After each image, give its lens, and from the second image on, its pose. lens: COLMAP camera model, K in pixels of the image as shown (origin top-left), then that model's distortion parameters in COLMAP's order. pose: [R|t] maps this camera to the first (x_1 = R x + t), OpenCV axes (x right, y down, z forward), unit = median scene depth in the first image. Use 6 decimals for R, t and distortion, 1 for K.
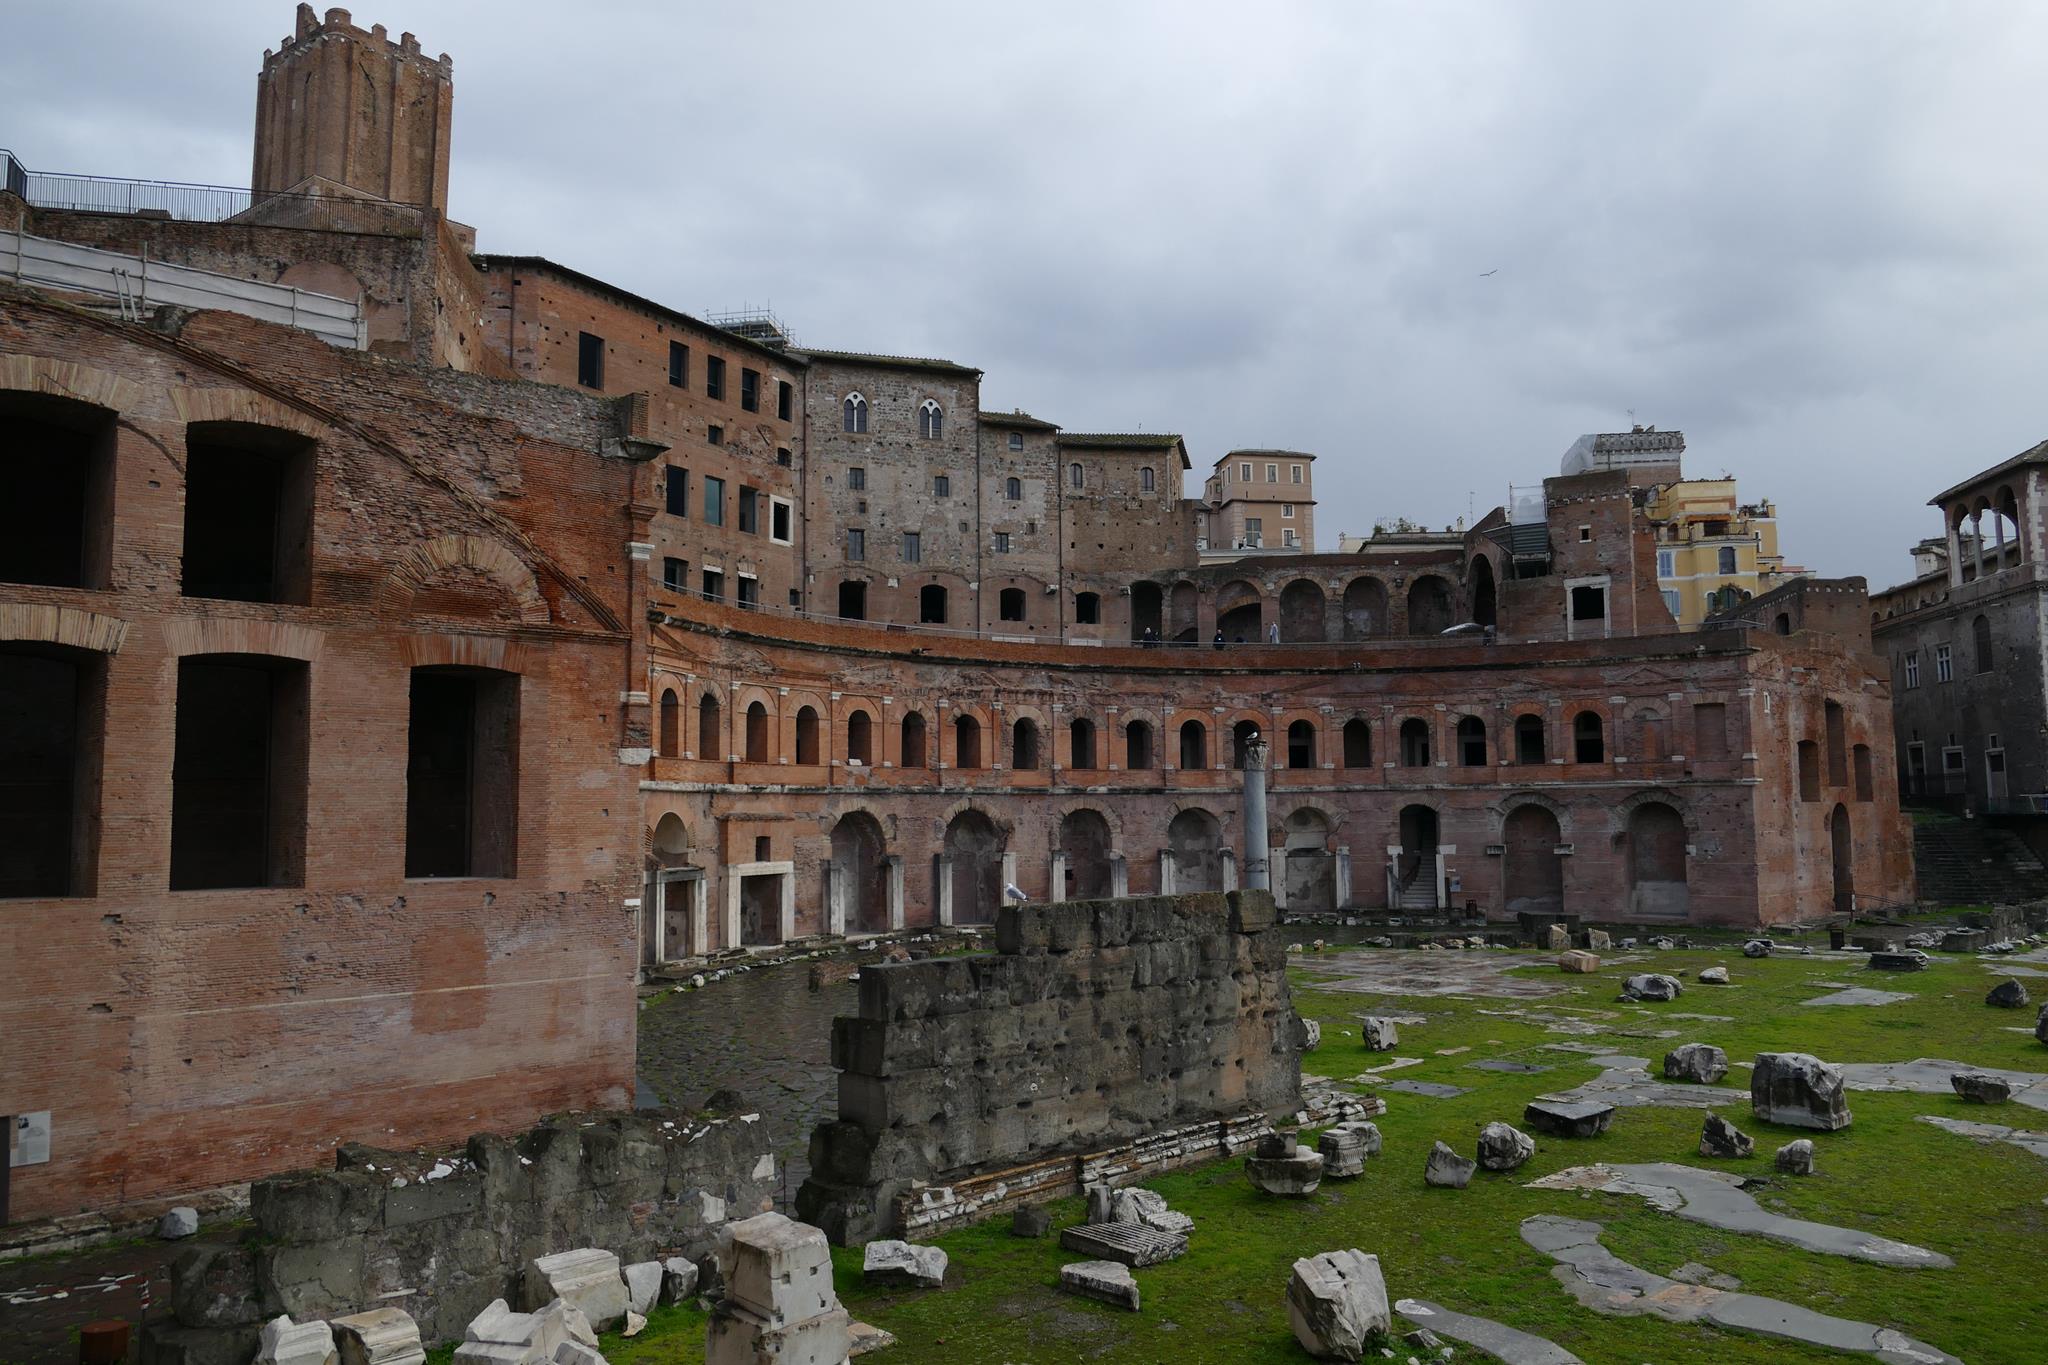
lens RADIAL K [[1454.3, 0, 1026.5], [0, 1454.3, 675.5], [0, 0, 1]] dist [-0.009855, -0.002208]
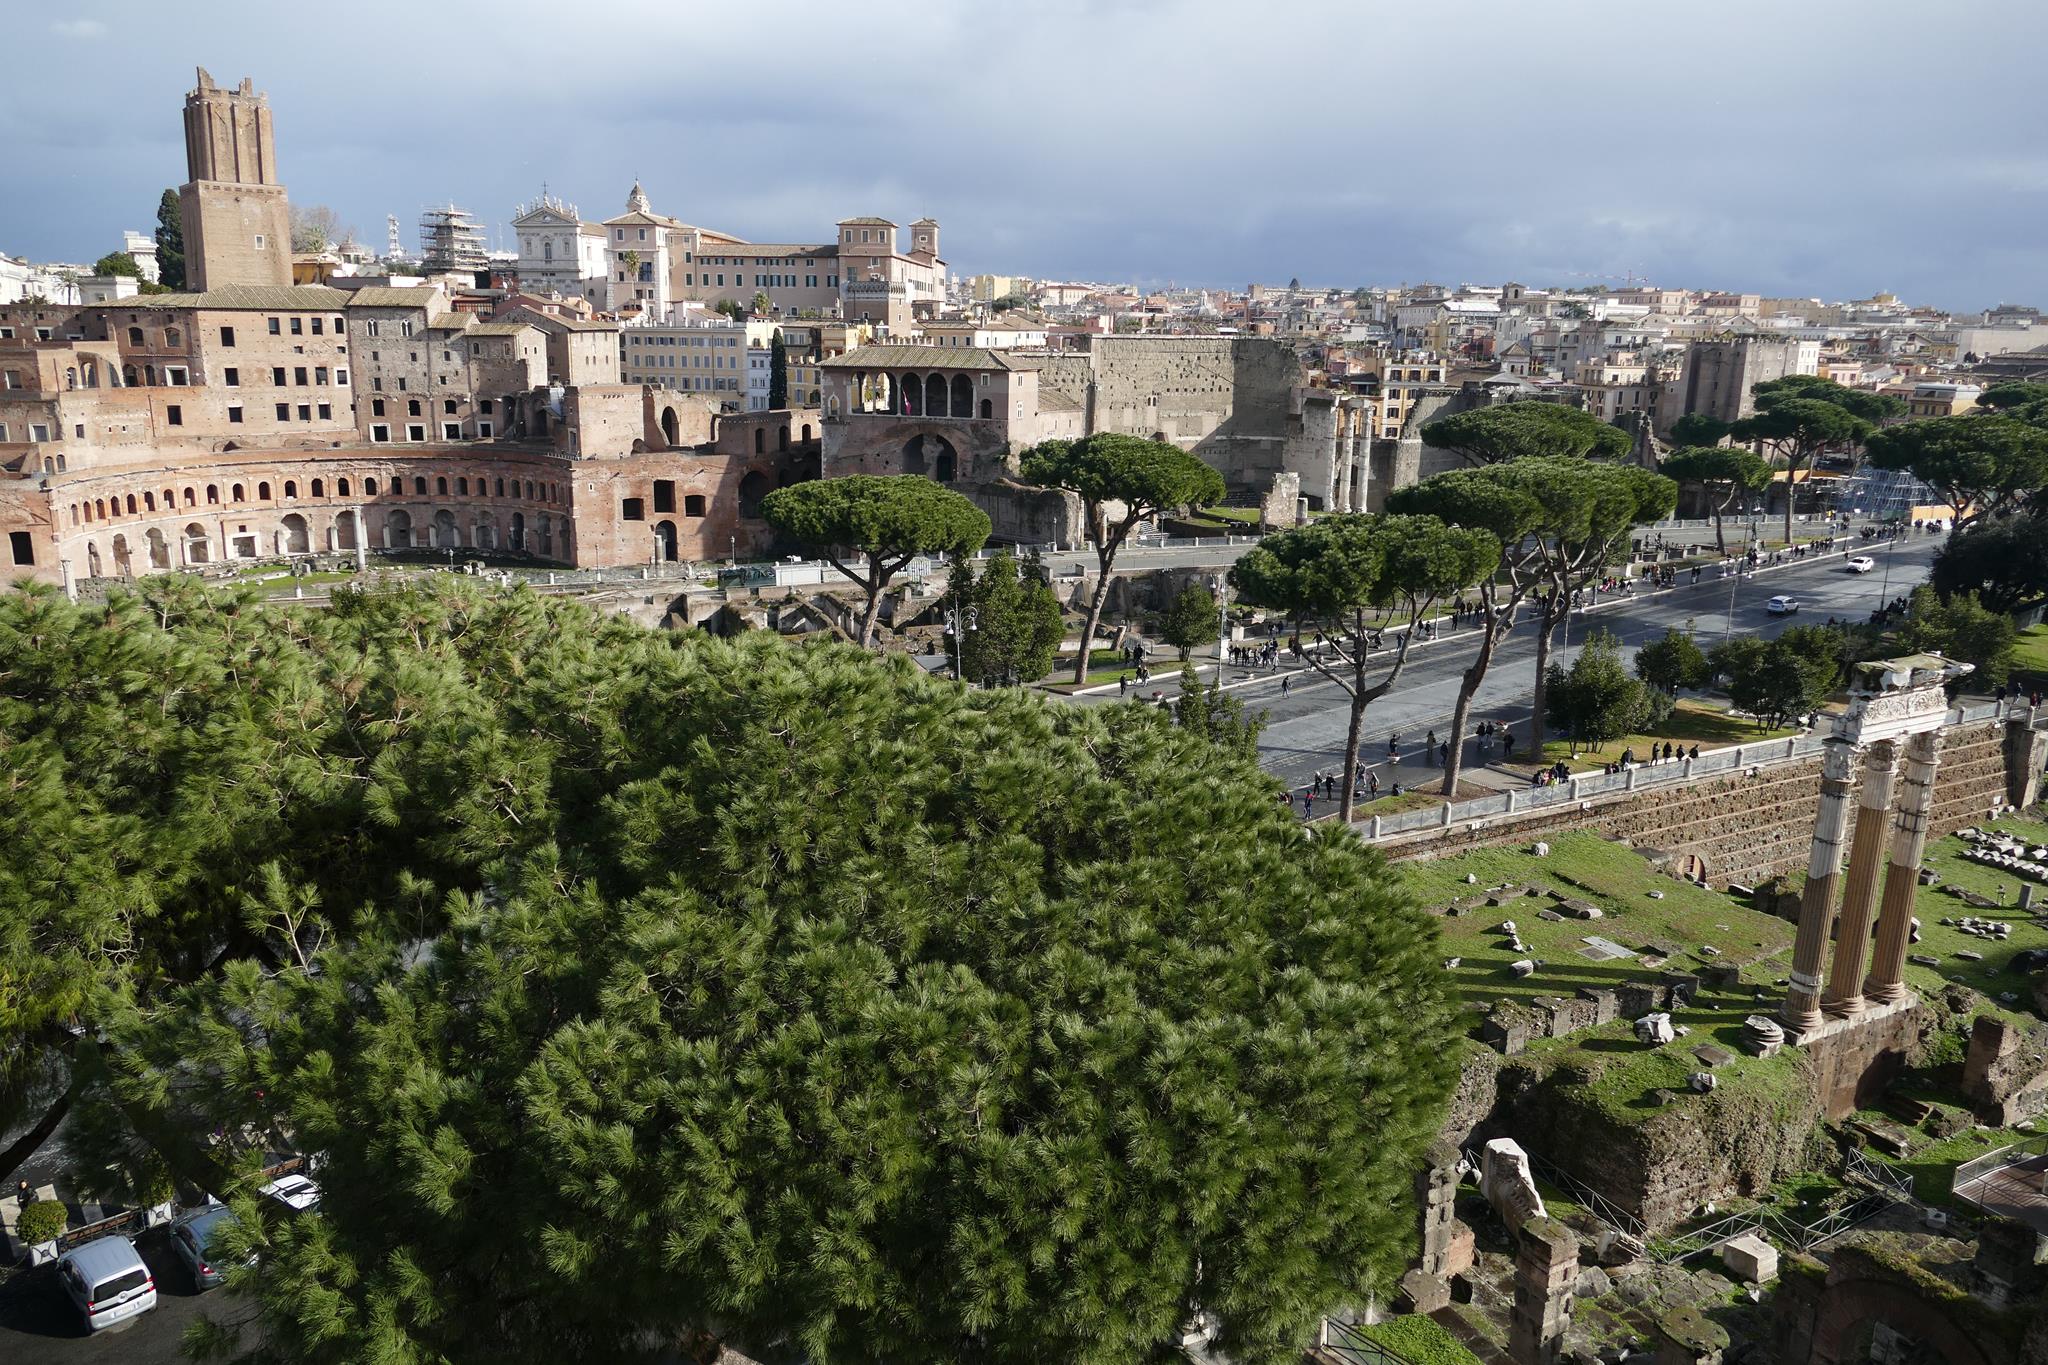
lens RADIAL K [[1500.8, 0, 1054.0], [0, 1500.8, 672.6], [0, 0, 1]] dist [-0.022762, 0.025121]
pose [[0.965852, 0.083296, -0.245338, 1.906032], [0.001694, 0.944861, 0.327466, -0.527915], [0.259087, -0.316700, 0.912456, -1.333601]]
